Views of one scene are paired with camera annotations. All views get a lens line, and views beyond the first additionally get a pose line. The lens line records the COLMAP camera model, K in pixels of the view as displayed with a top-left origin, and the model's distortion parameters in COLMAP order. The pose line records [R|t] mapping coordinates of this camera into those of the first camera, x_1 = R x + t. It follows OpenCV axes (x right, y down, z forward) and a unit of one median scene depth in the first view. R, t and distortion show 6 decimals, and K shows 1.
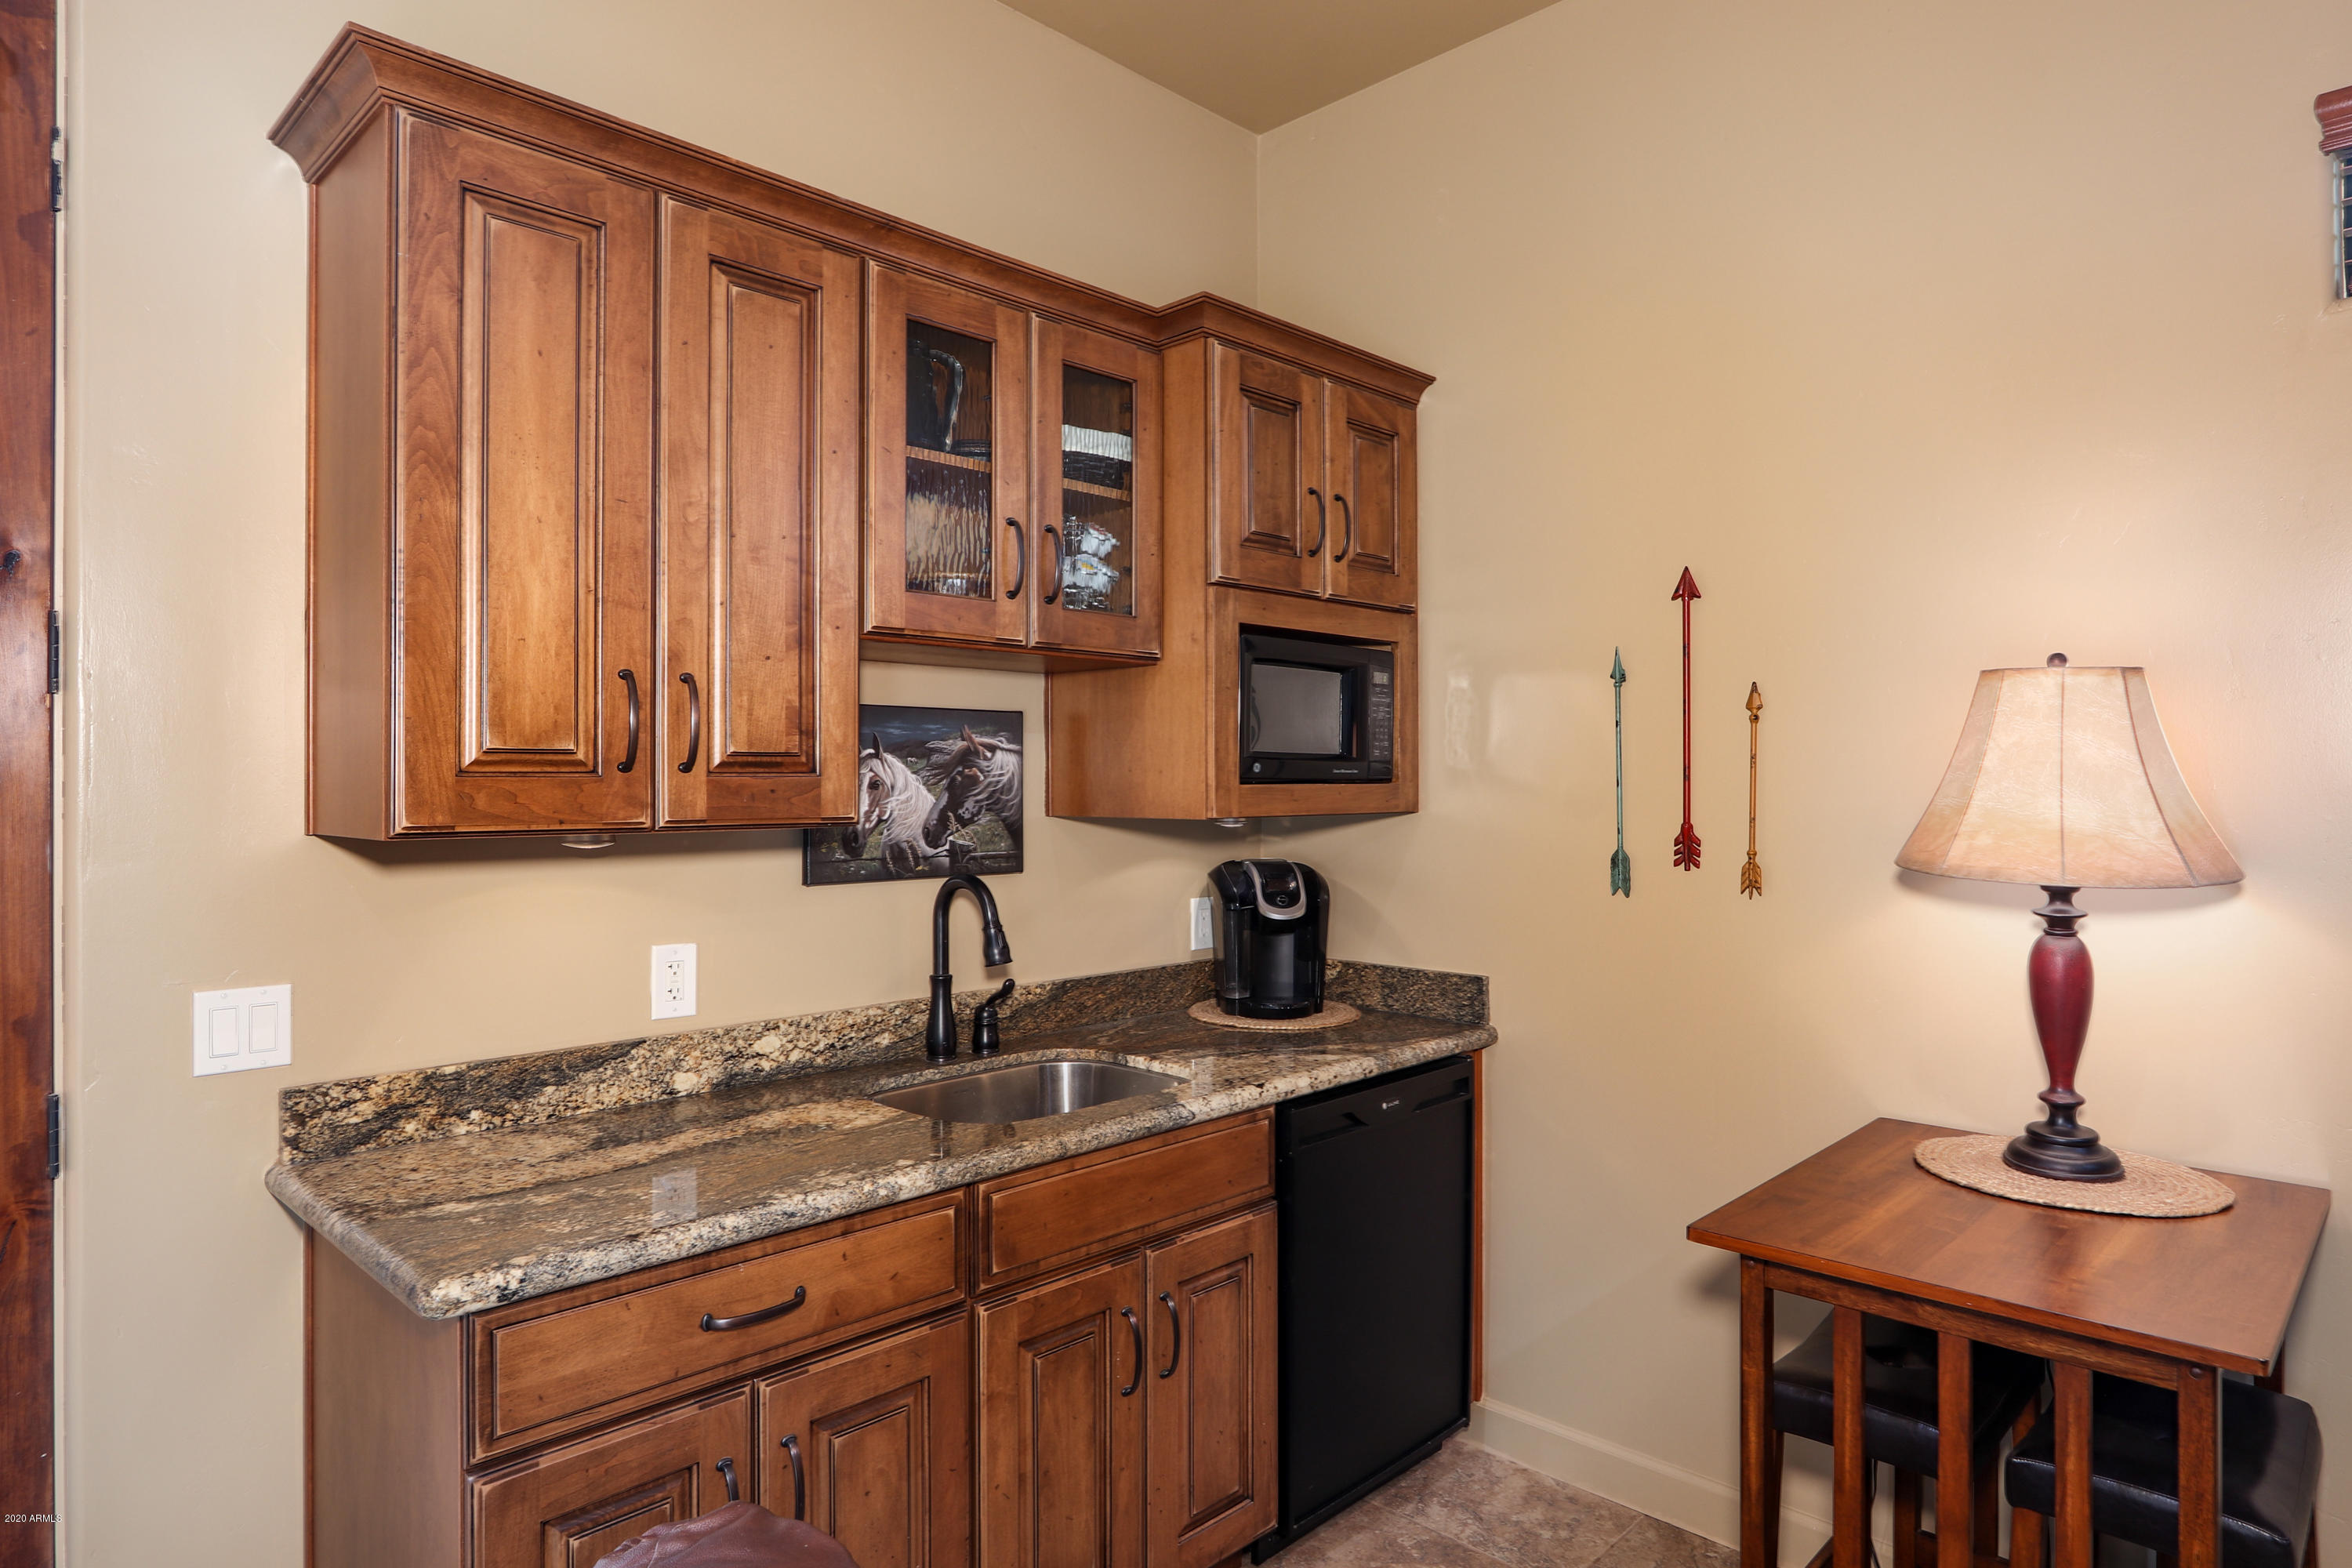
lens RADIAL K [[1352.0, 0, 1158.2], [0, 1352.0, 779.5], [0, 0, 1]] dist [-0.000673, 0.000612]
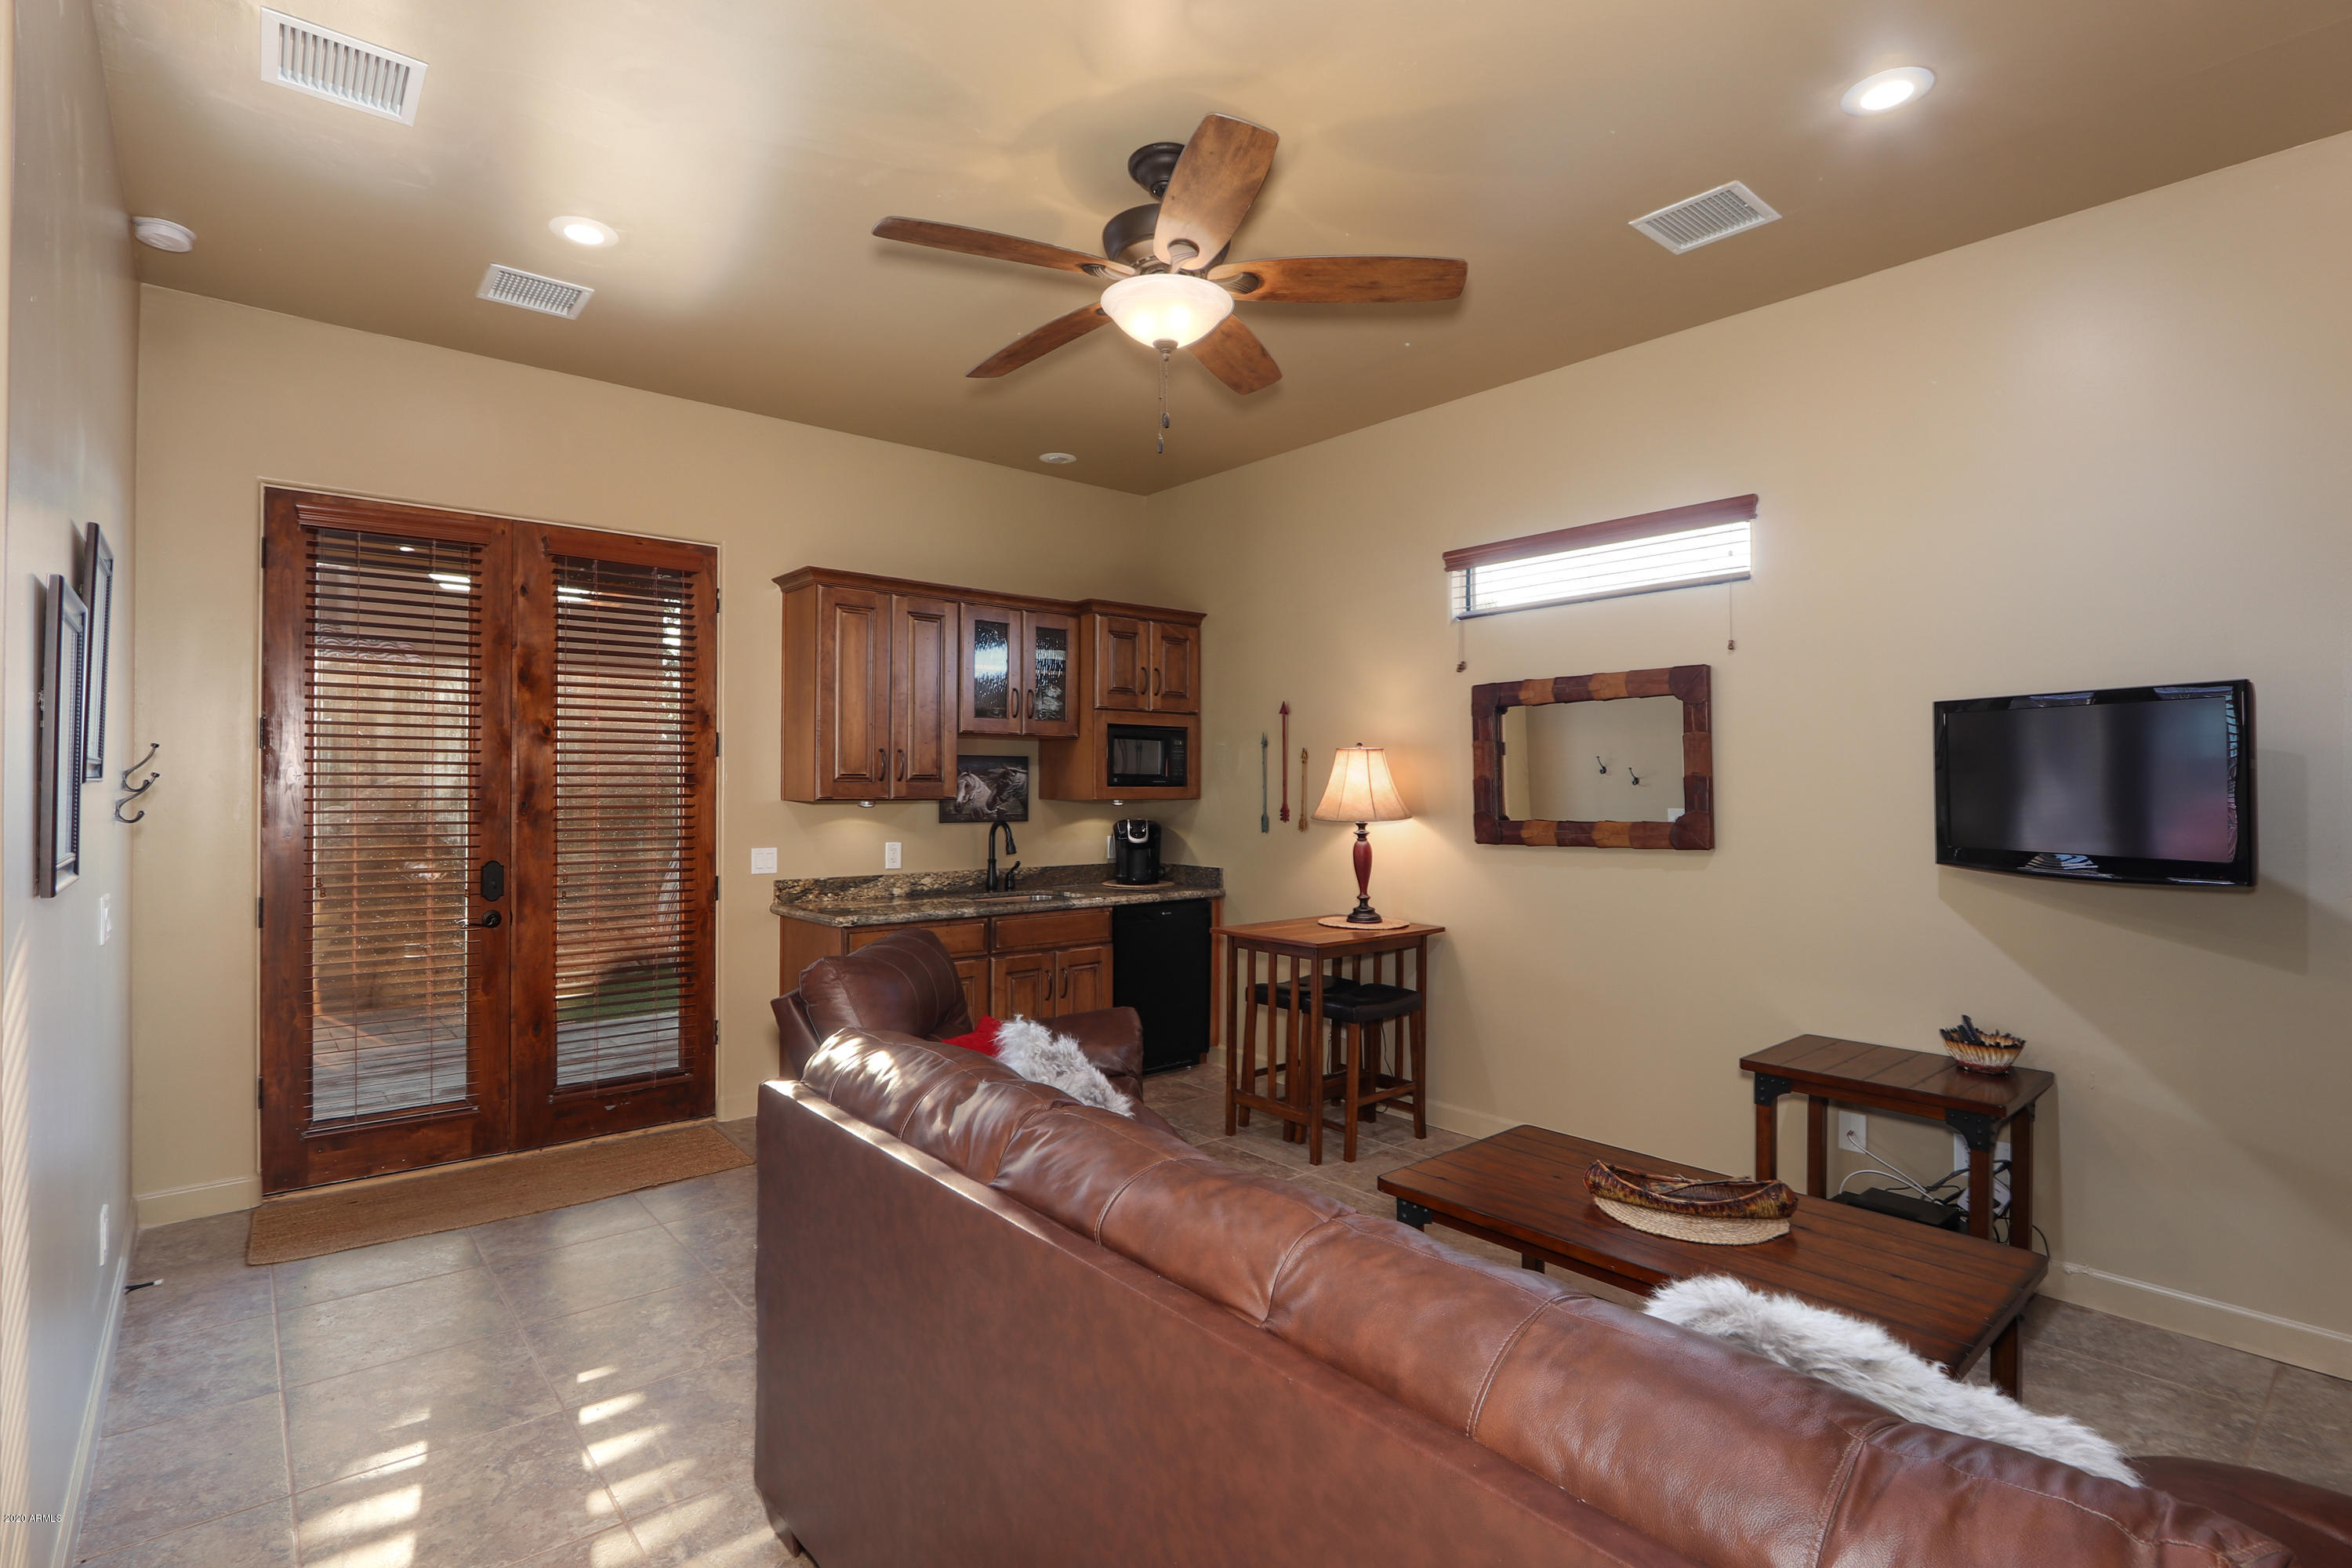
lens RADIAL K [[1132.7, 0, 1160.9], [0, 1132.7, 785.1], [0, 0, 1]] dist [-0.012118, 0.000182]
pose [[0.995971, 0.005880, -0.089484, 0.363424], [-0.005875, 0.999983, 0.000325, -0.000448], [0.089485, 0.000202, 0.995988, -1.158956]]
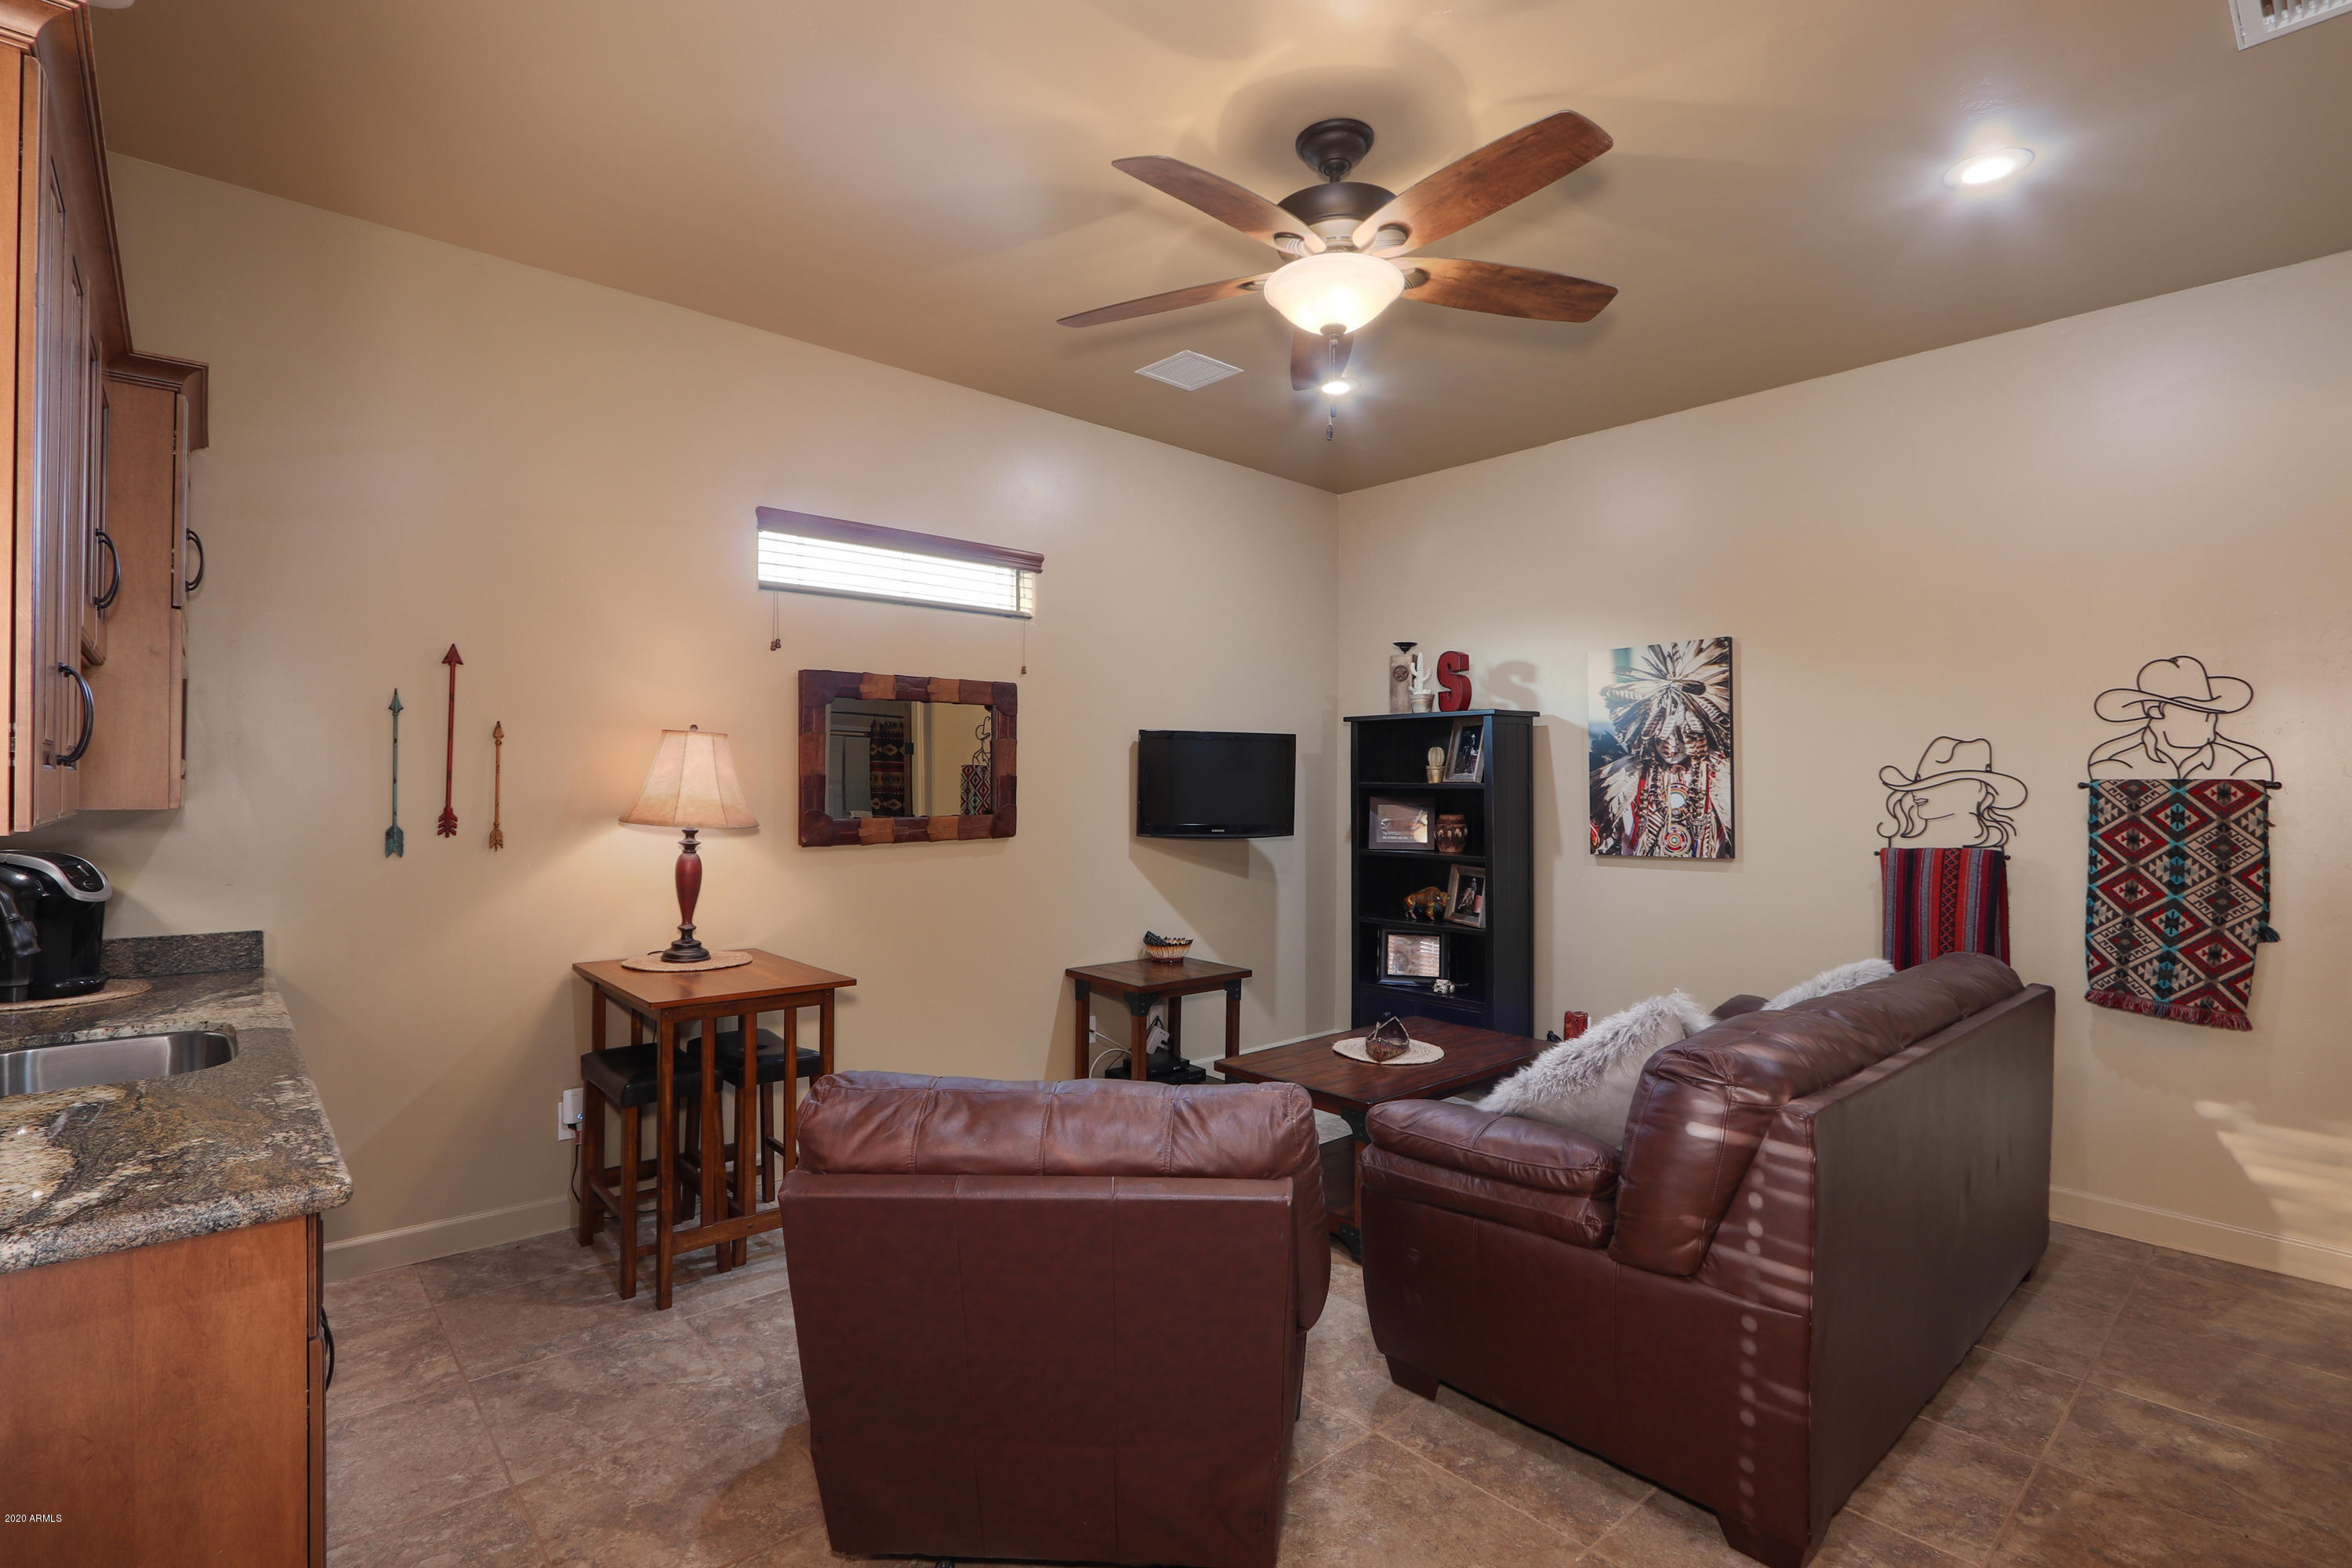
lens RADIAL K [[1132.7, 0, 1160.9], [0, 1132.7, 785.1], [0, 0, 1]] dist [-0.012118, 0.000182]
pose [[0.057733, 0.001361, 0.998331, -0.903683], [-0.012258, 0.999925, -0.000654, -0.002277], [-0.998257, -0.012199, 0.057746, 0.100467]]
